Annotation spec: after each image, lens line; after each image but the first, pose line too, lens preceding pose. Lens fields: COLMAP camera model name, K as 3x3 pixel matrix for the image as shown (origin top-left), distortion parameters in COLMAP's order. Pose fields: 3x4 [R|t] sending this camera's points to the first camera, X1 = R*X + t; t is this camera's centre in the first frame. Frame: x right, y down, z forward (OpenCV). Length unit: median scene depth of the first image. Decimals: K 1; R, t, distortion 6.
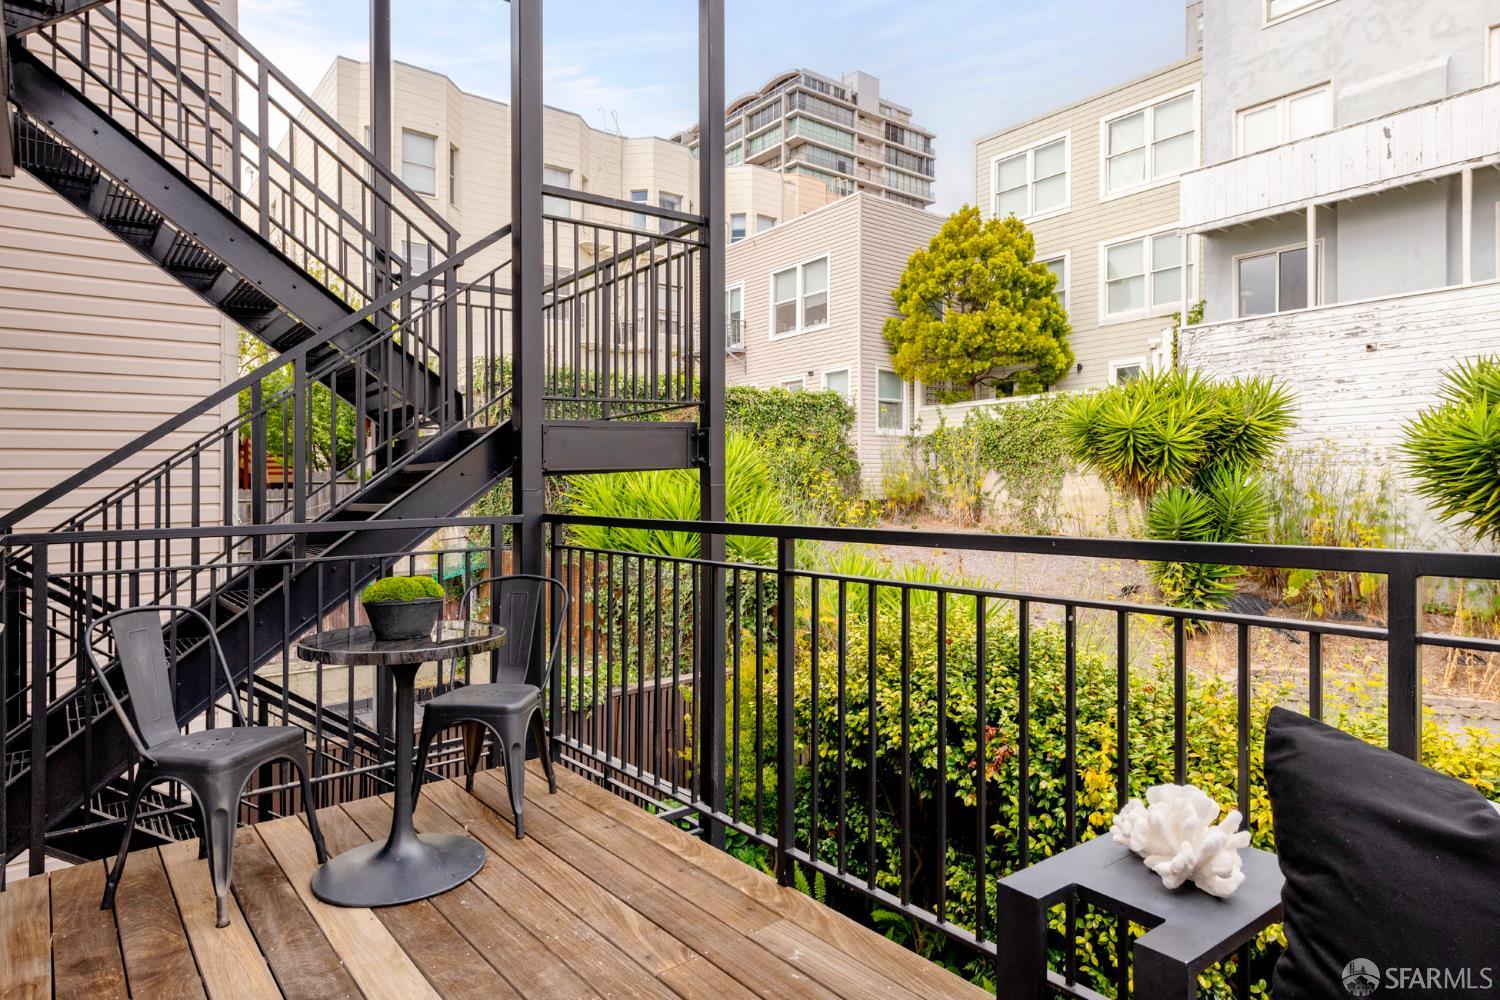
lens RADIAL K [[882.0, 0, 750.0], [0, 882.0, 500.0], [0, 0, 1]] dist [0.002560, -0.000881]
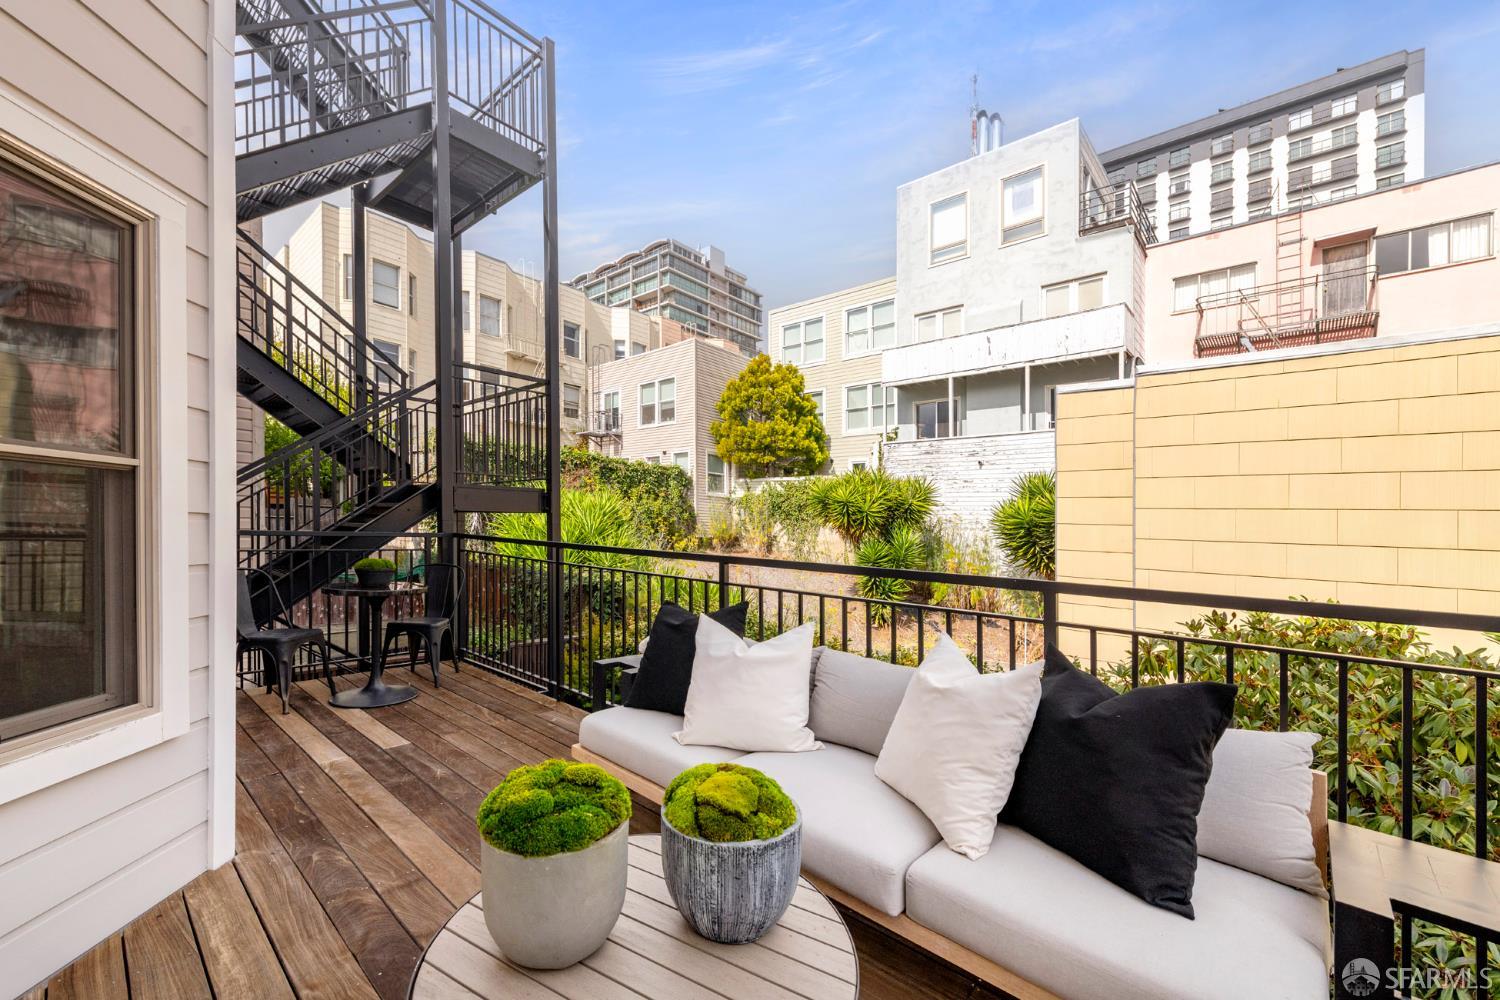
lens RADIAL K [[599.1, 0, 743.3], [0, 599.1, 594.7], [0, 0, 1]] dist [-0.000012, -0.000127]
pose [[0.984075, 0.031699, 0.174902, 0.040856], [-0.048430, 0.994559, 0.092236, -0.000379], [-0.171026, -0.099238, 0.980256, -0.101728]]
